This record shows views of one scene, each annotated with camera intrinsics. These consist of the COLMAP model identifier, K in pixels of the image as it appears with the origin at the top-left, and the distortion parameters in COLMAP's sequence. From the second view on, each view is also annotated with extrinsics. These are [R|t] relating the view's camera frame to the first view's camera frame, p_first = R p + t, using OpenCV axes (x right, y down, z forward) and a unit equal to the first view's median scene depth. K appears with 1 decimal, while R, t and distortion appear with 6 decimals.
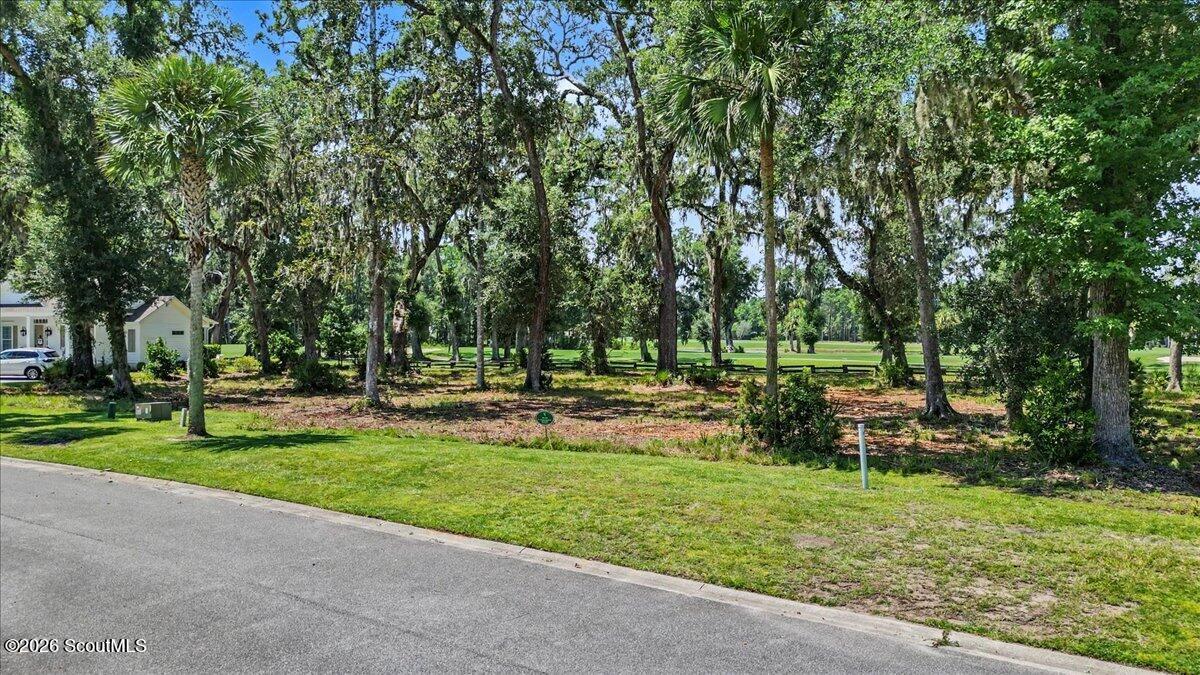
lens RADIAL K [[870.8, 0, 603.5], [0, 870.8, 344.1], [0, 0, 1]] dist [0.010092, -0.050215]
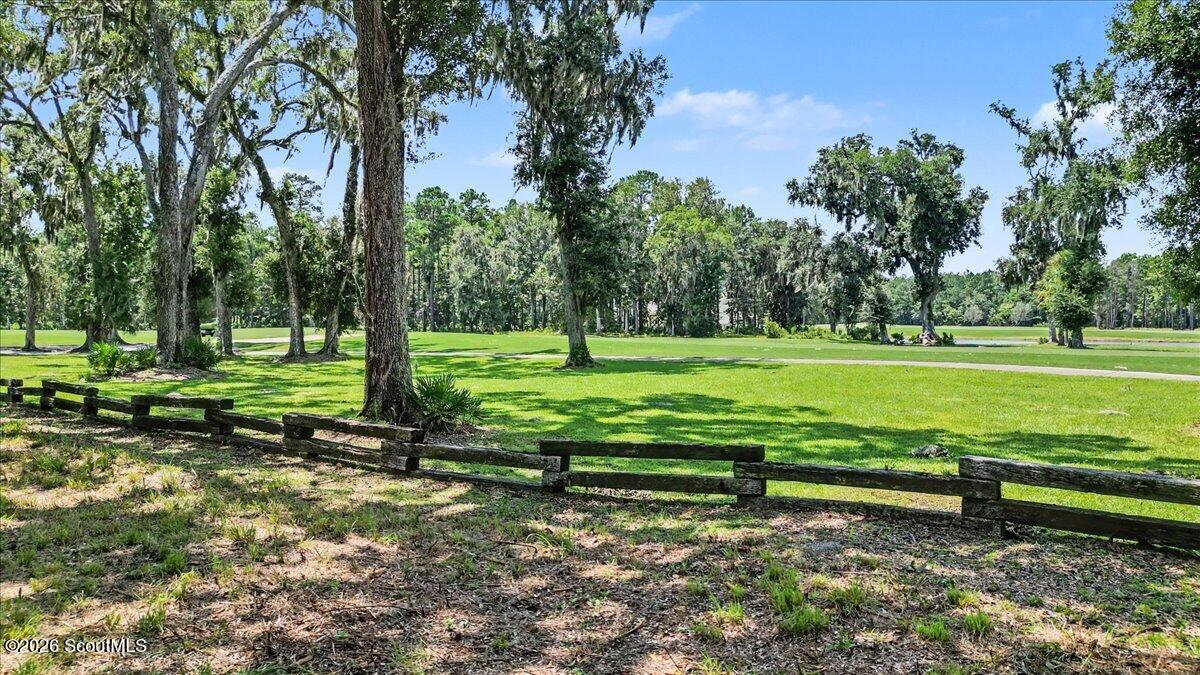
lens RADIAL K [[870.8, 0, 603.5], [0, 870.8, 344.1], [0, 0, 1]] dist [0.010092, -0.050215]
pose [[0.952190, 0.007340, -0.305417, 0.117582], [-0.003059, 0.999890, 0.014493, 0.002424], [0.305490, -0.012866, 0.952108, 0.384814]]
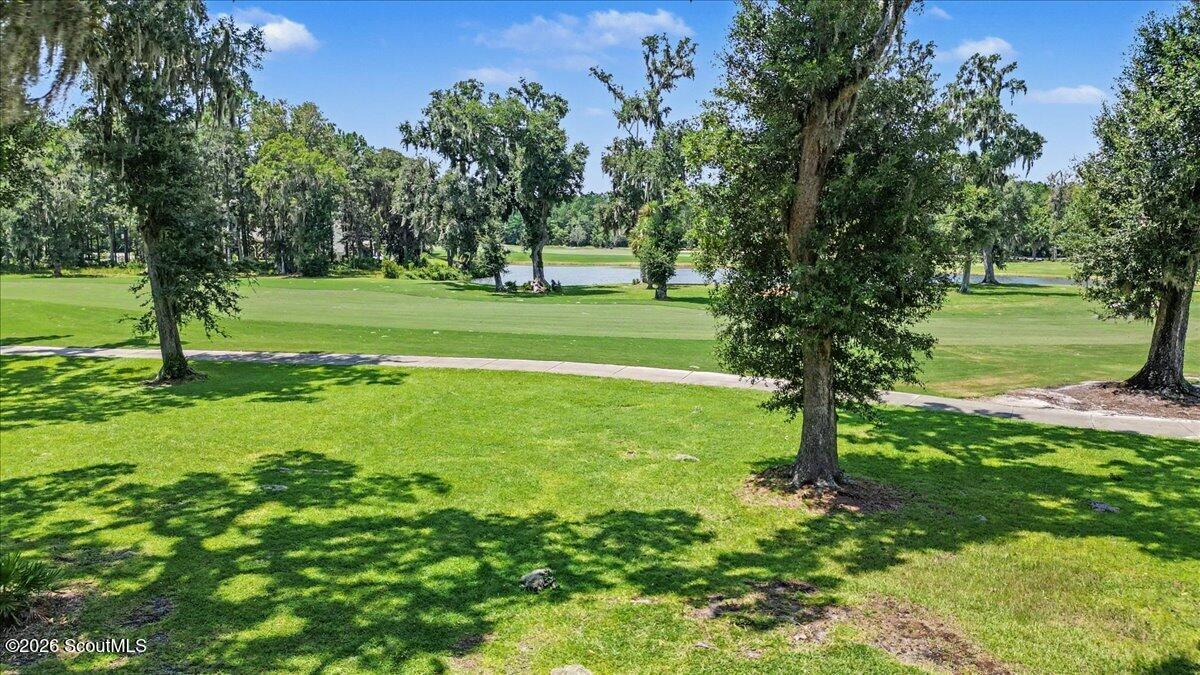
lens RADIAL K [[870.8, 0, 603.5], [0, 870.8, 344.1], [0, 0, 1]] dist [0.010092, -0.050215]
pose [[0.992809, -0.012378, 0.119070, 0.118128], [-0.001534, 0.993243, 0.116044, -0.023814], [-0.119702, -0.115392, 0.986081, 0.385314]]
